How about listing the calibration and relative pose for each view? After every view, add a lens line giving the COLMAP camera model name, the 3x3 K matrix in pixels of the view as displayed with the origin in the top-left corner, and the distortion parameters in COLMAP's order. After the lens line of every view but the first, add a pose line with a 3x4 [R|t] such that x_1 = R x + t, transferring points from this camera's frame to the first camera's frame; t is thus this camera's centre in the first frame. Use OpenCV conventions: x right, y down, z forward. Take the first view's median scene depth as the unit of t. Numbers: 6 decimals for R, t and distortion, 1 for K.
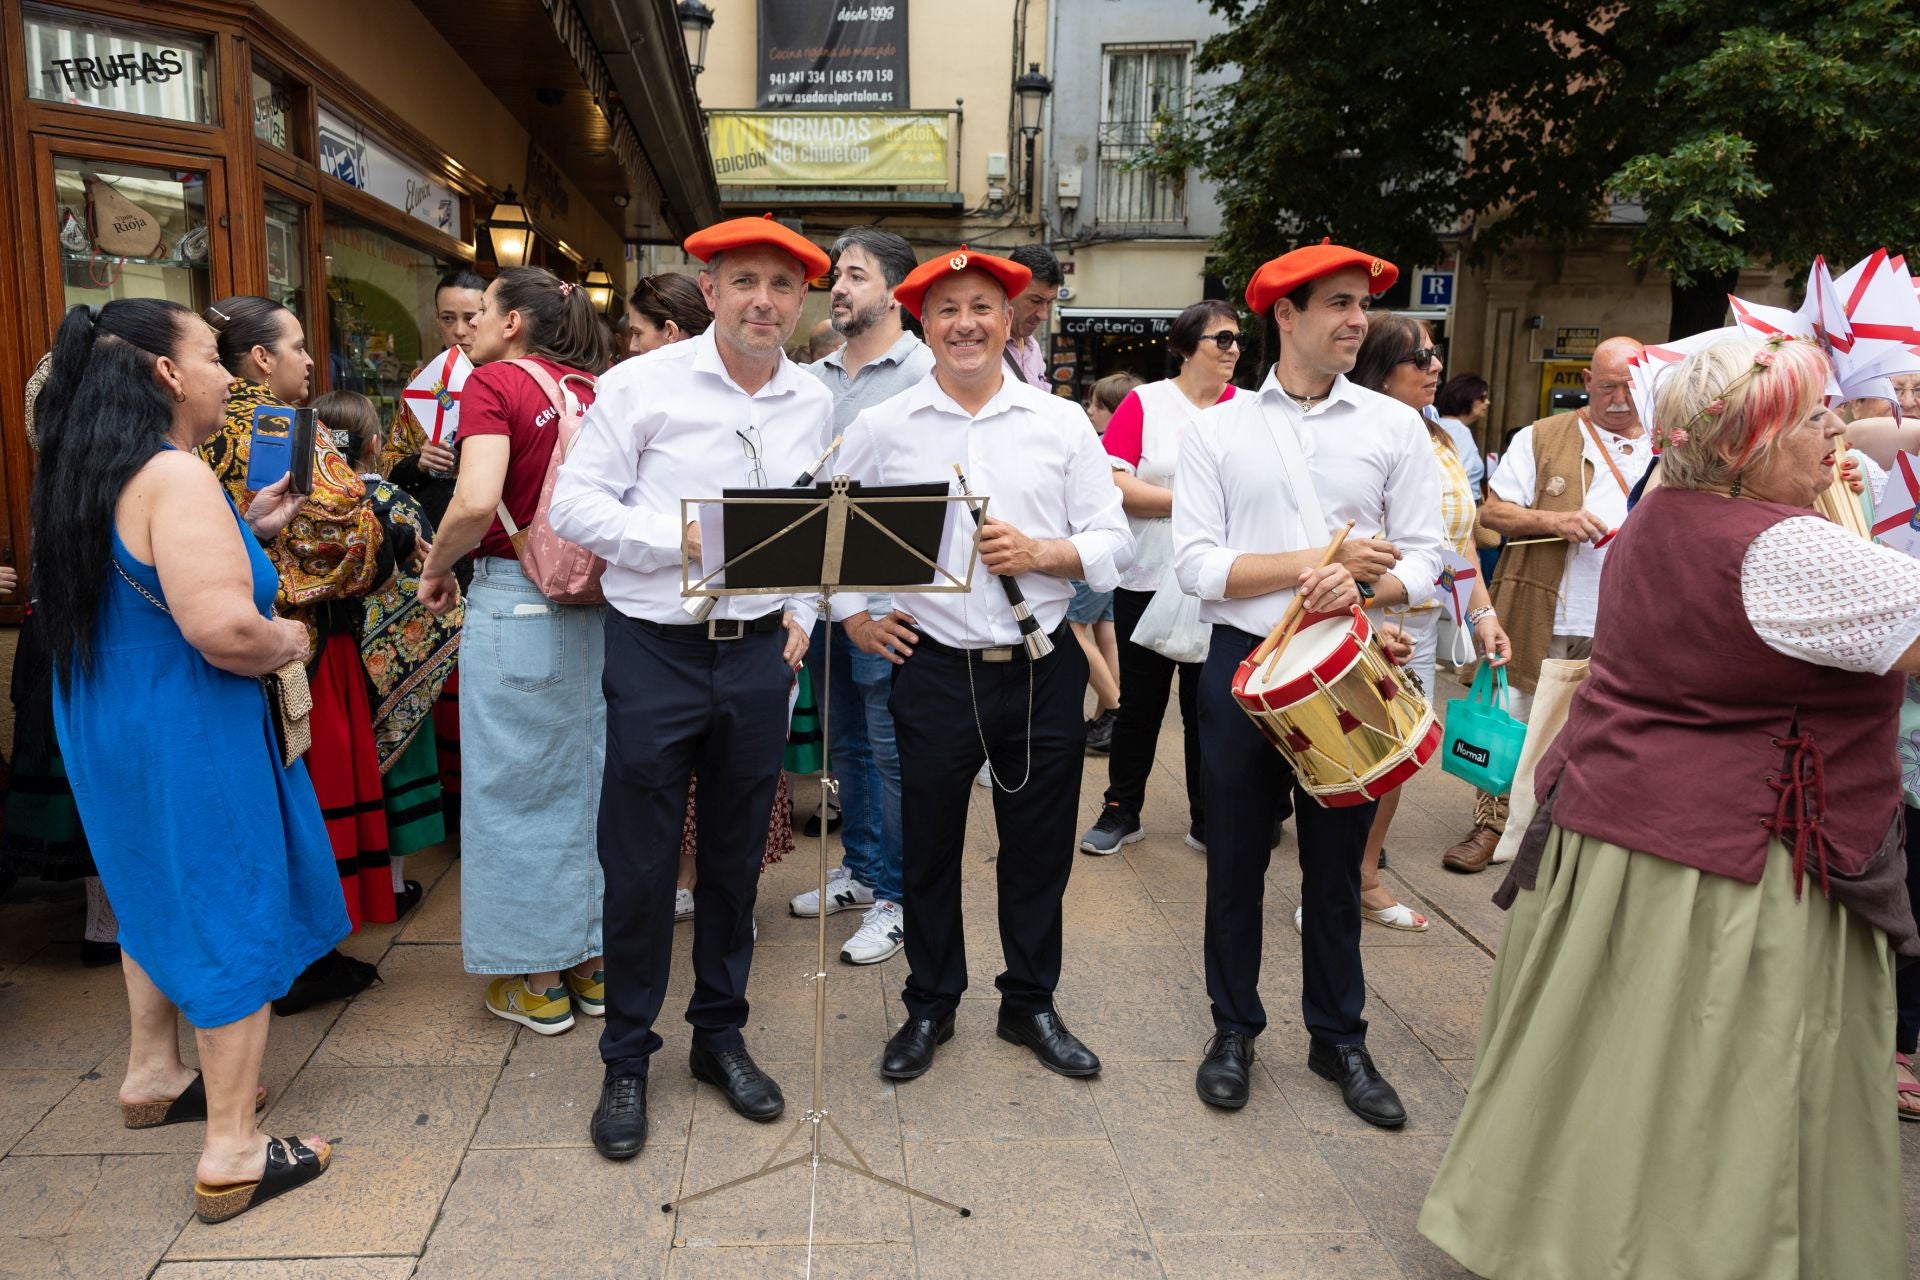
lens RADIAL K [[1378.1, 0, 960.0], [0, 1378.1, 640.0], [0, 0, 1]] dist [-0.006625, -0.002379]
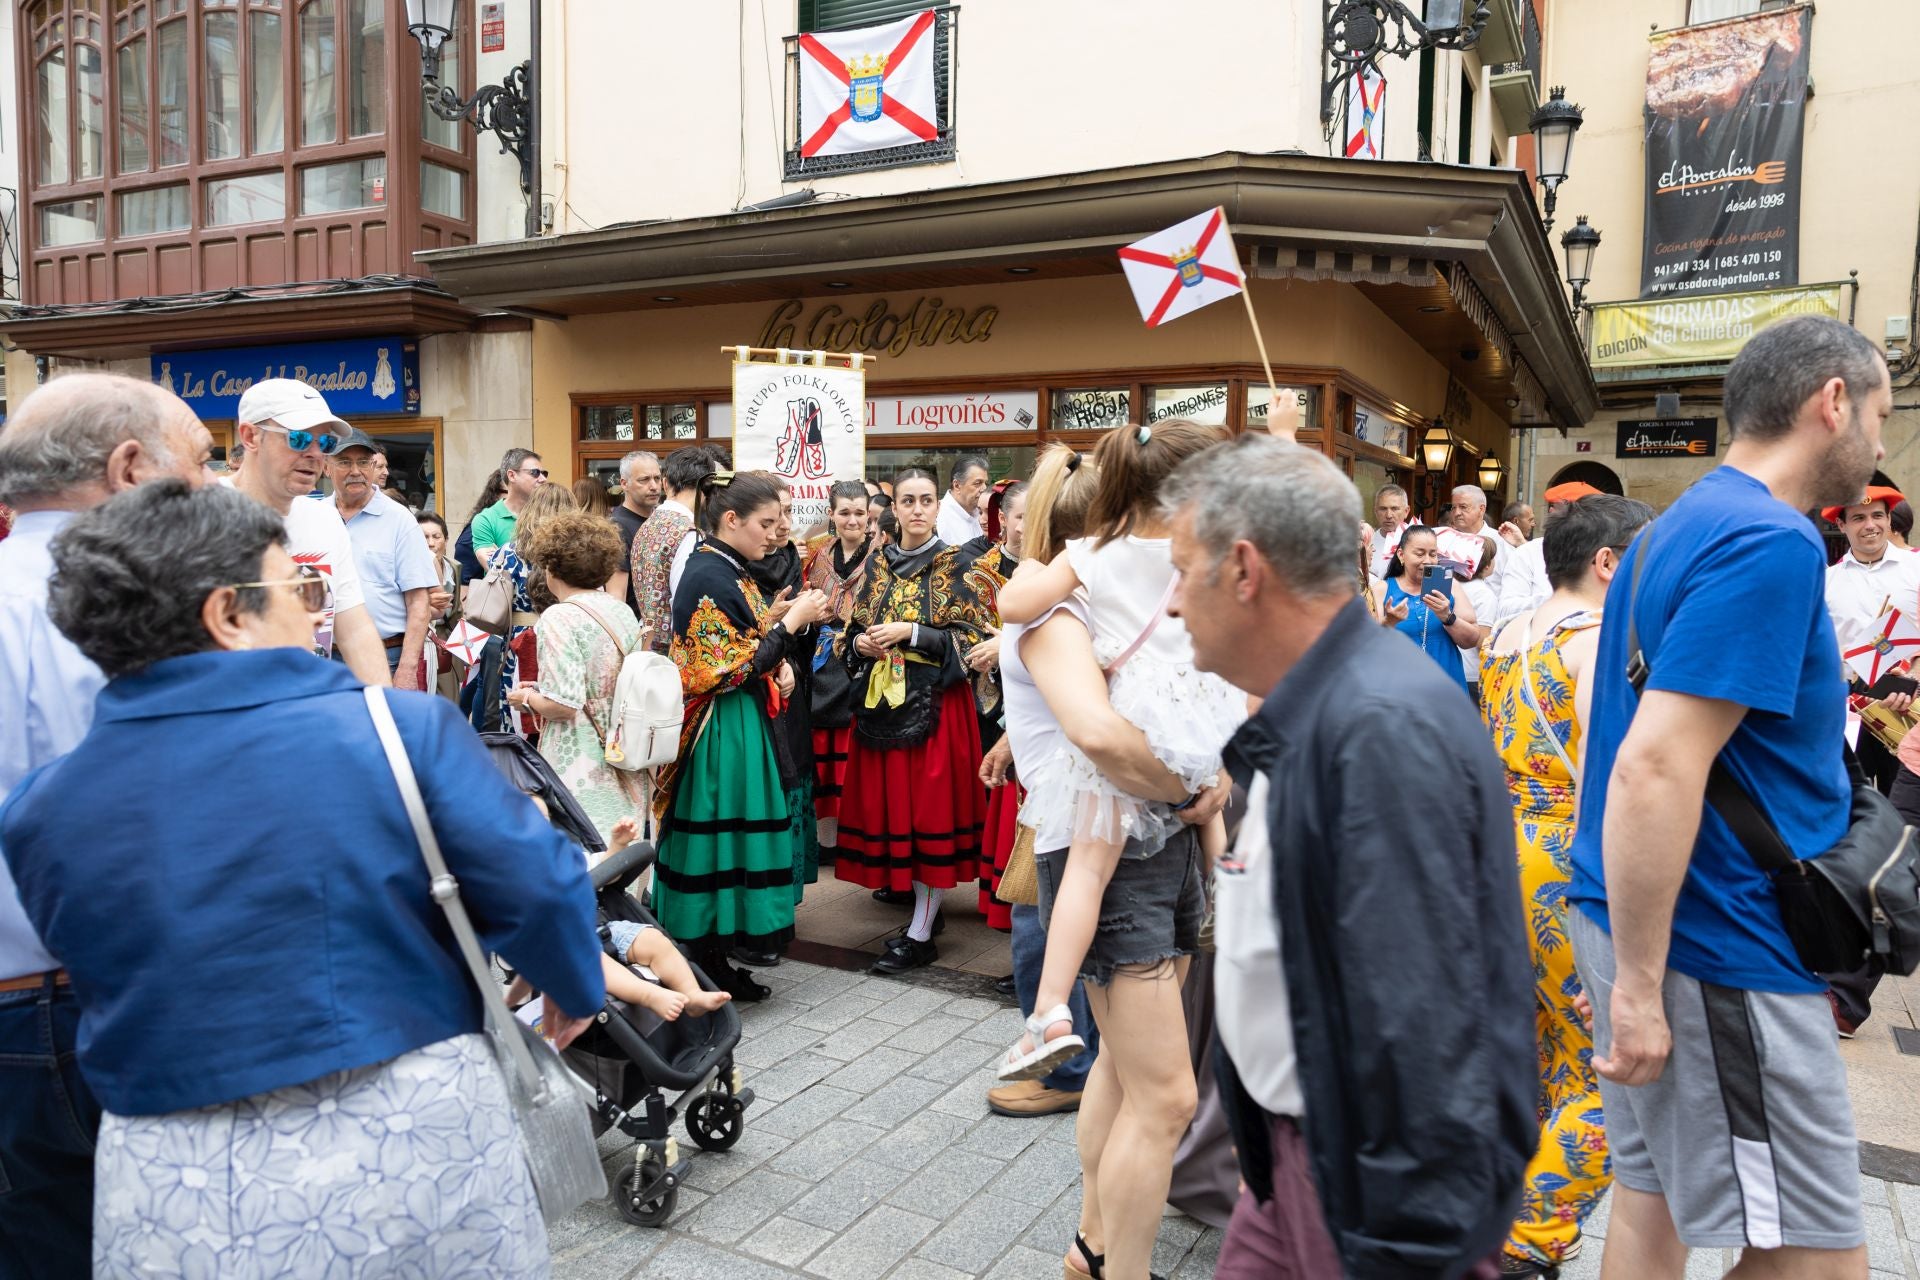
lens RADIAL K [[1378.1, 0, 960.0], [0, 1378.1, 640.0], [0, 0, 1]] dist [-0.006625, -0.002379]
pose [[0.823879, 0.031077, -0.565913, 0.038295], [-0.093485, 0.992270, -0.081608, 0.031822], [0.559003, 0.120140, 0.820416, -0.192612]]
